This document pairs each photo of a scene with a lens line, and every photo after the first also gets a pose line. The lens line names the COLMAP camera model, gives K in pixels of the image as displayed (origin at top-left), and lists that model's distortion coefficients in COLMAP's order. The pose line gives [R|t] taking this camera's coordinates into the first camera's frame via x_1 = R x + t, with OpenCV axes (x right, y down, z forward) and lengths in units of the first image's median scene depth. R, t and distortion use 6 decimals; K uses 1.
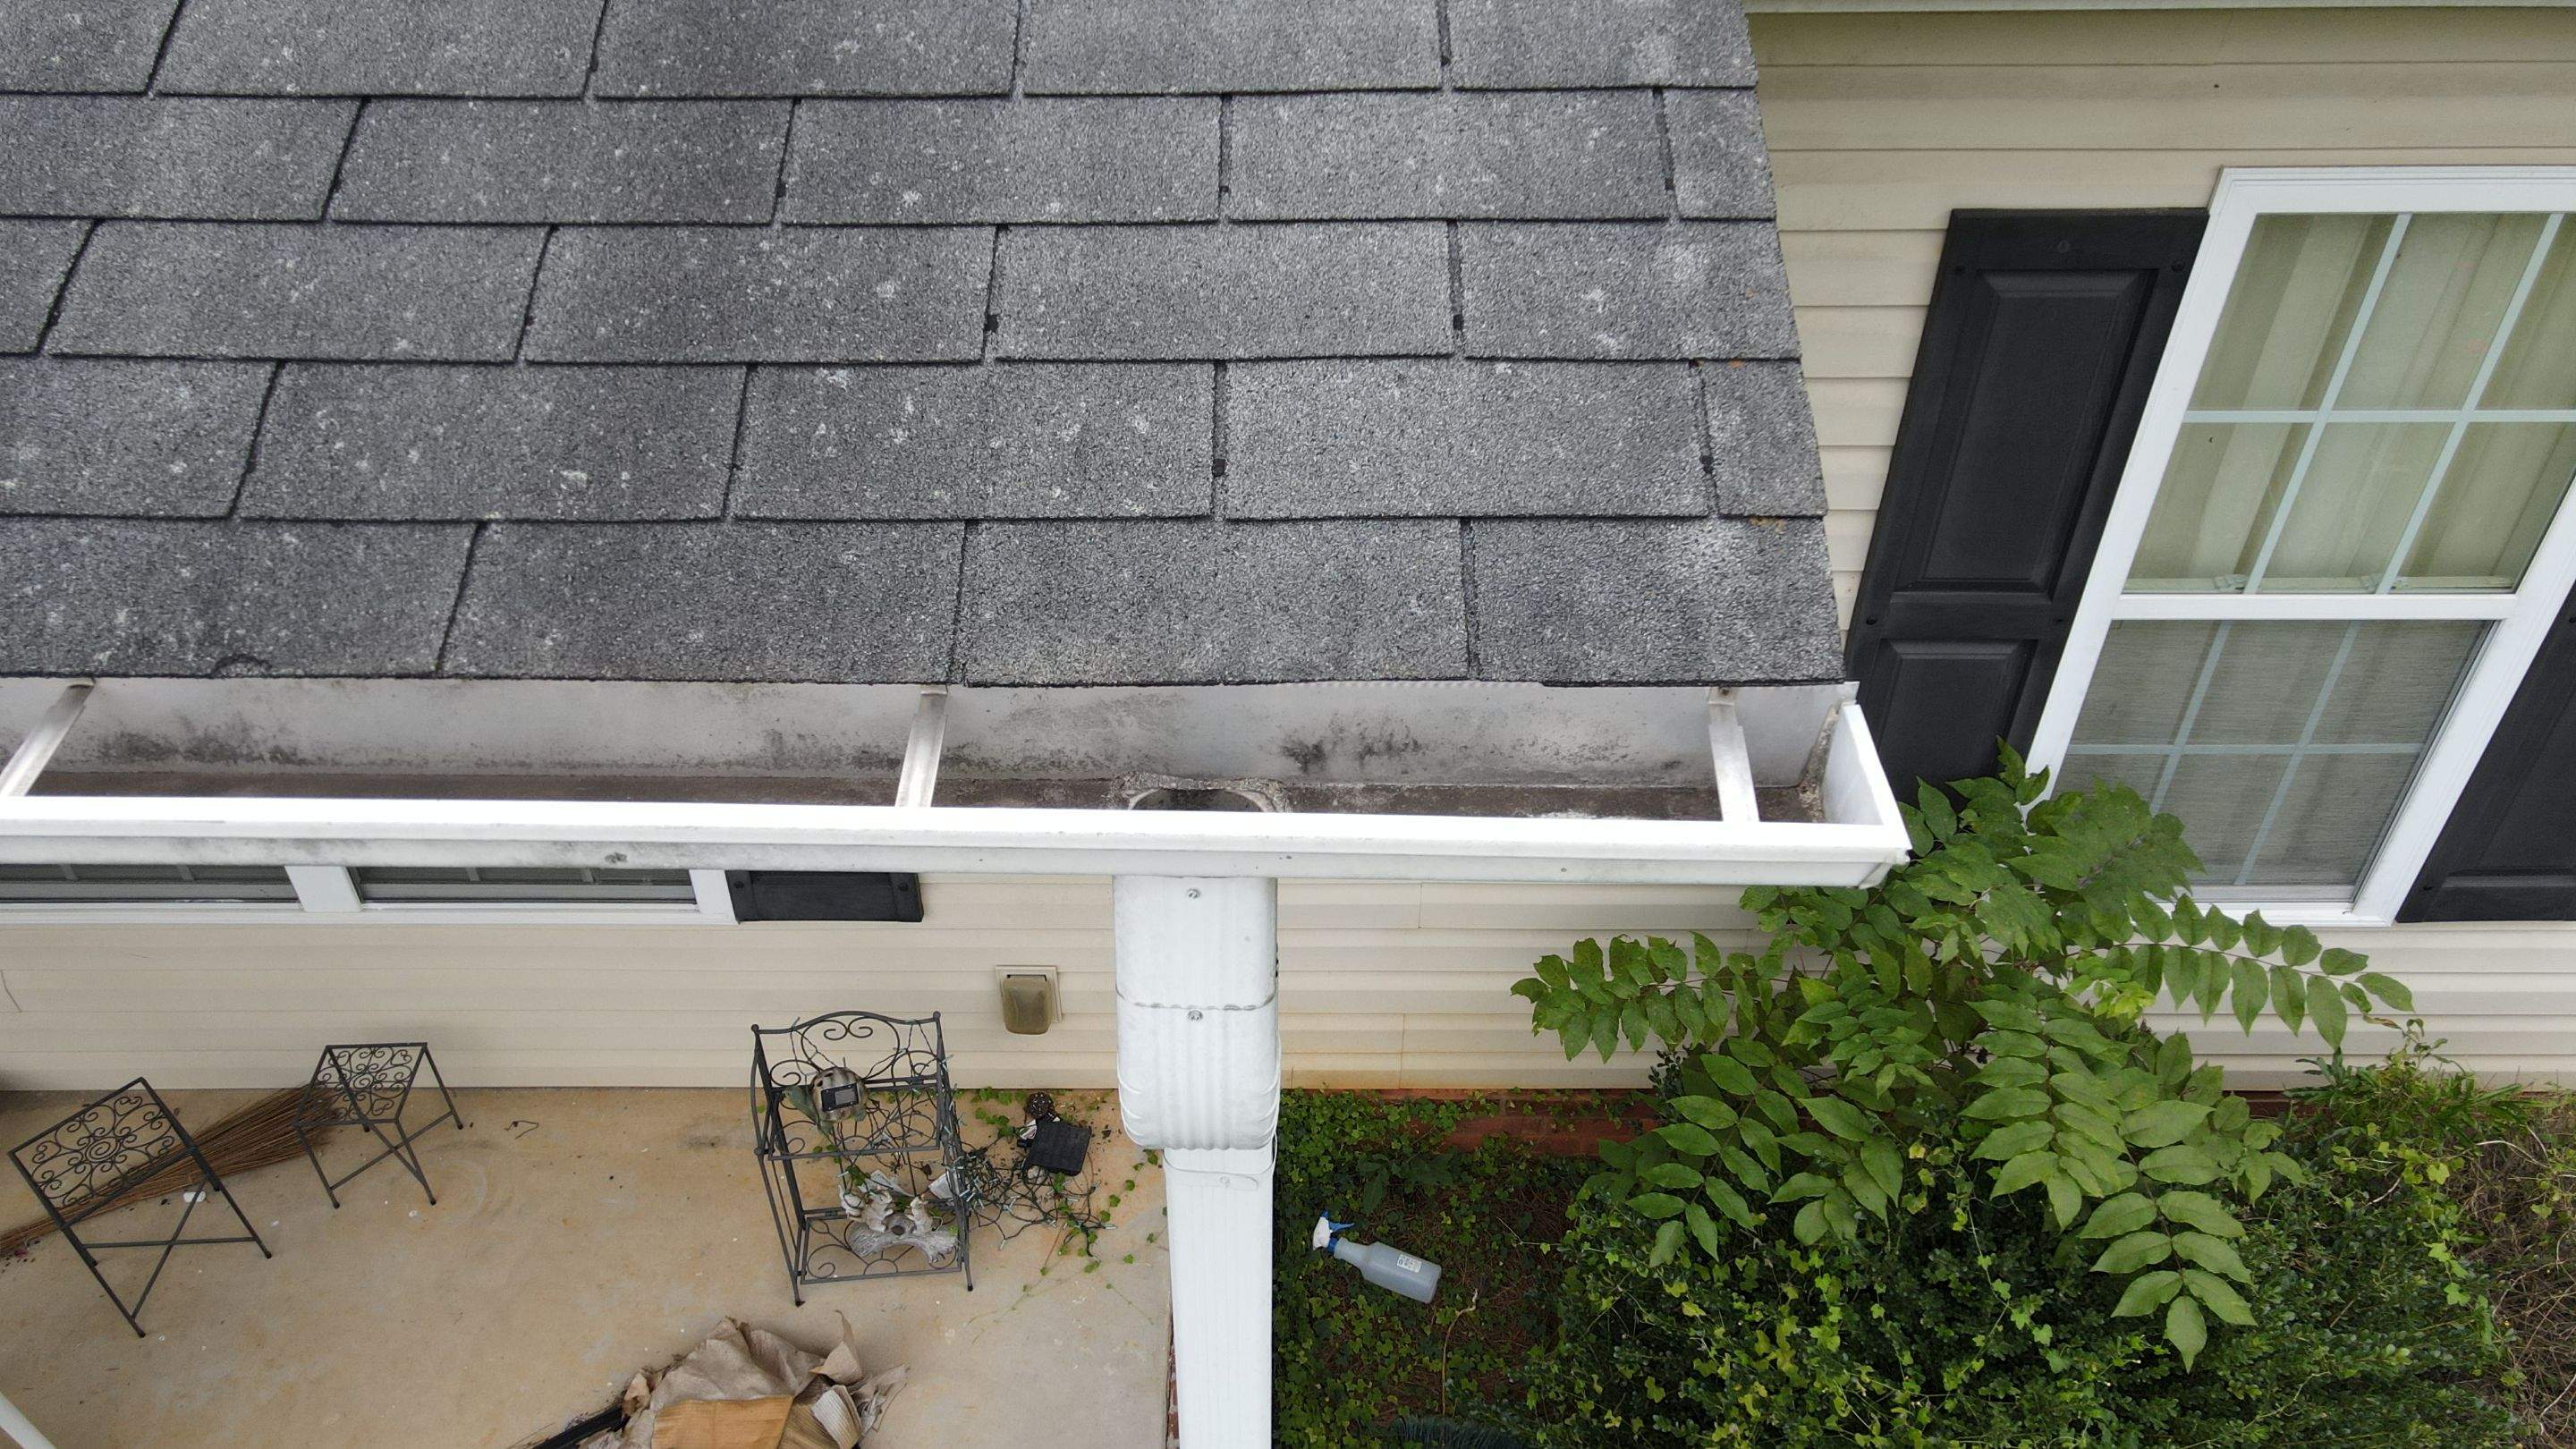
lens RADIAL K [[1889.9, 0, 1277.2], [0, 1889.9, 740.5], [0, 0, 1]] dist [0.010922, 0.017259]
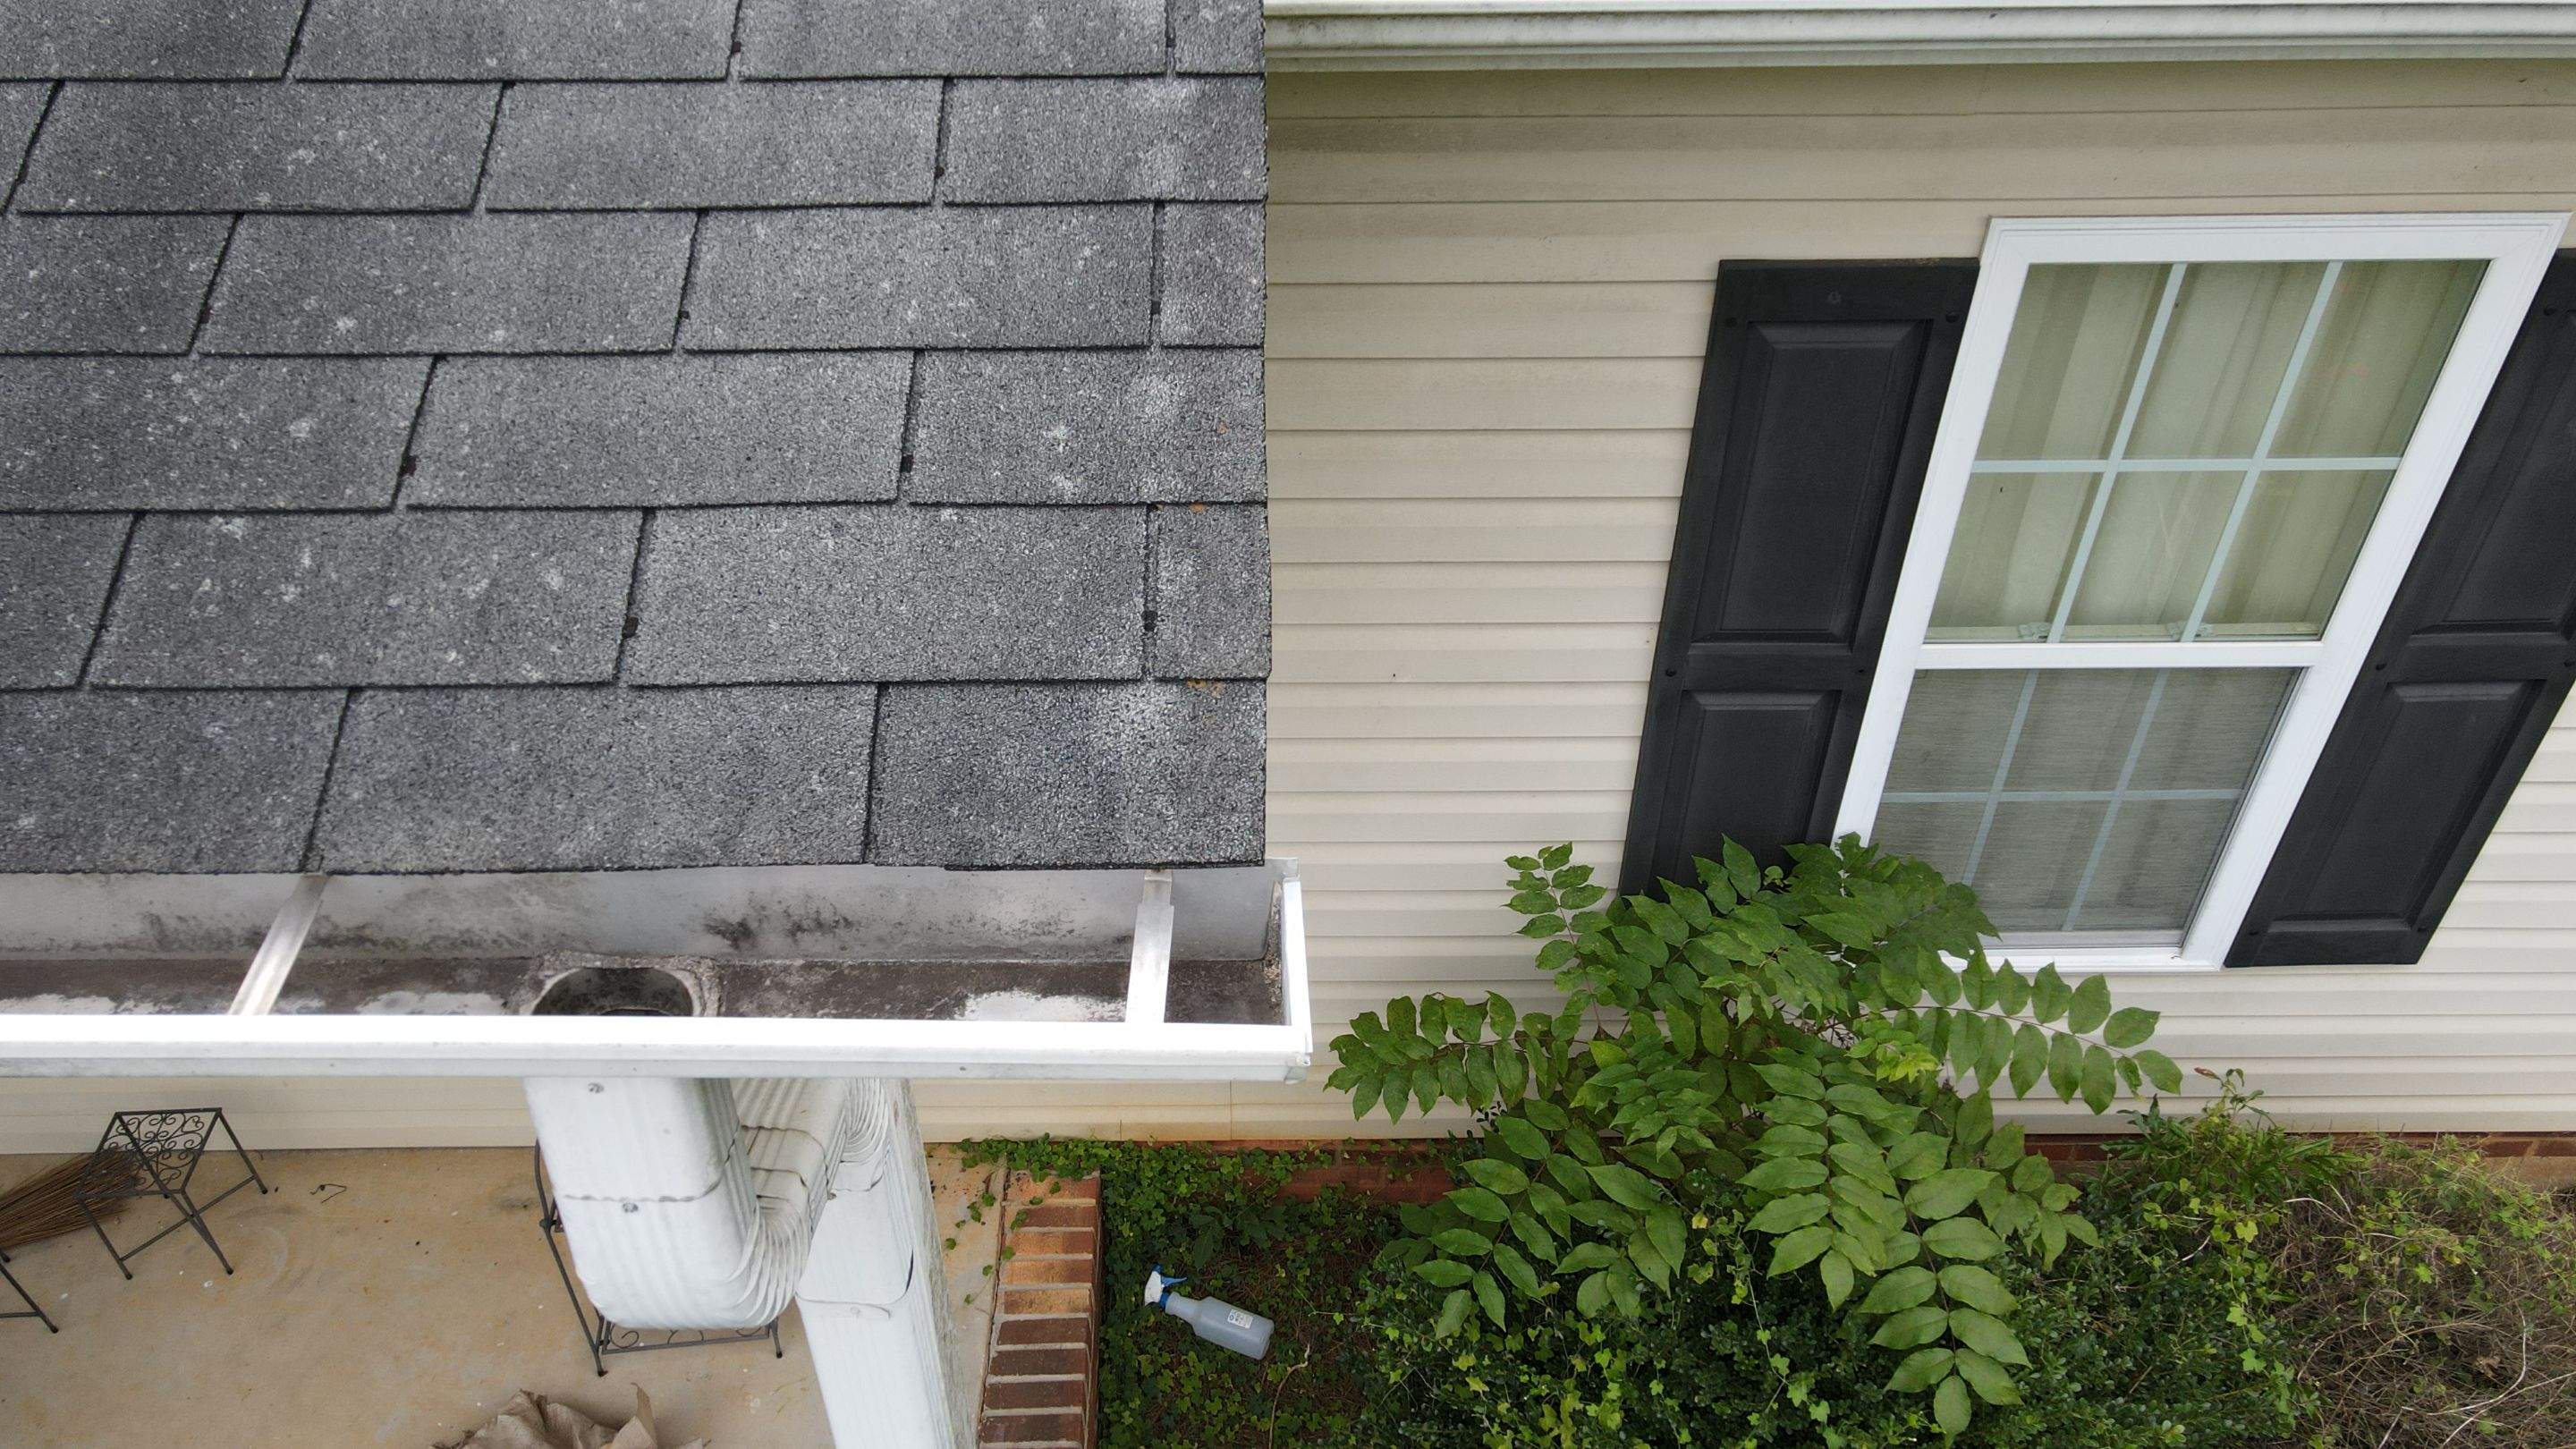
lens RADIAL K [[1889.9, 0, 1288.5], [0, 1889.9, 739.8], [0, 0, 1]] dist [0.010922, 0.017259]
pose [[0.999921, -0.007550, 0.010078, 0.114481], [0.007513, 0.999965, 0.003669, -0.036160], [-0.010105, -0.003593, 0.999942, 0.025959]]
